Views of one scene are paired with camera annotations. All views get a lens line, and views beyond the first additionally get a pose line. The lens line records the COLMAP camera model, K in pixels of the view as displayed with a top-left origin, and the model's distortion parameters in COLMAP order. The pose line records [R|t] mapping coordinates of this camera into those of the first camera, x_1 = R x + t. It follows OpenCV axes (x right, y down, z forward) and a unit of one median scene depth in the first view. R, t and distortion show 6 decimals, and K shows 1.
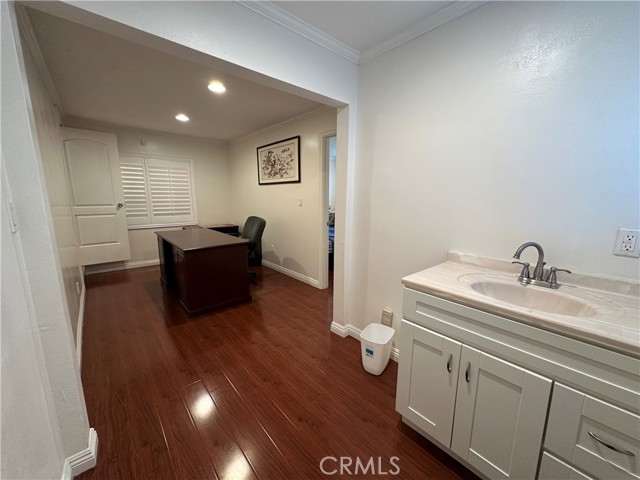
lens RADIAL K [[256.3, 0, 320.6], [0, 256.3, 239.8], [0, 0, 1]] dist [-0.001558, 0.000090]
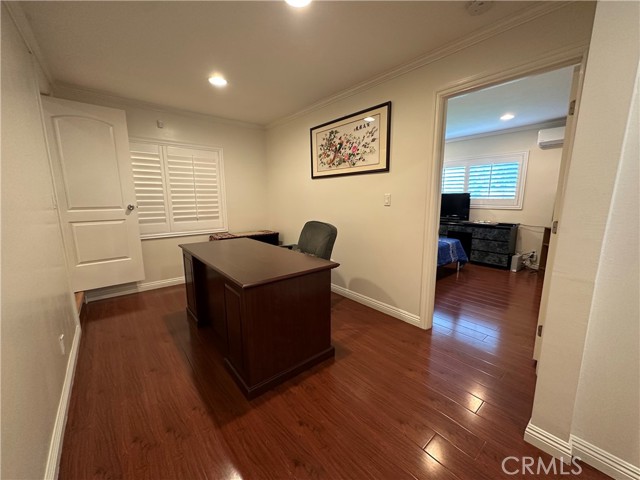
lens RADIAL K [[256.3, 0, 320.6], [0, 256.3, 239.8], [0, 0, 1]] dist [-0.001558, 0.000090]
pose [[0.999633, -0.007754, -0.025948, -0.215266], [0.007628, 0.999959, -0.004967, -0.034371], [0.025985, 0.004767, 0.999651, 0.274610]]
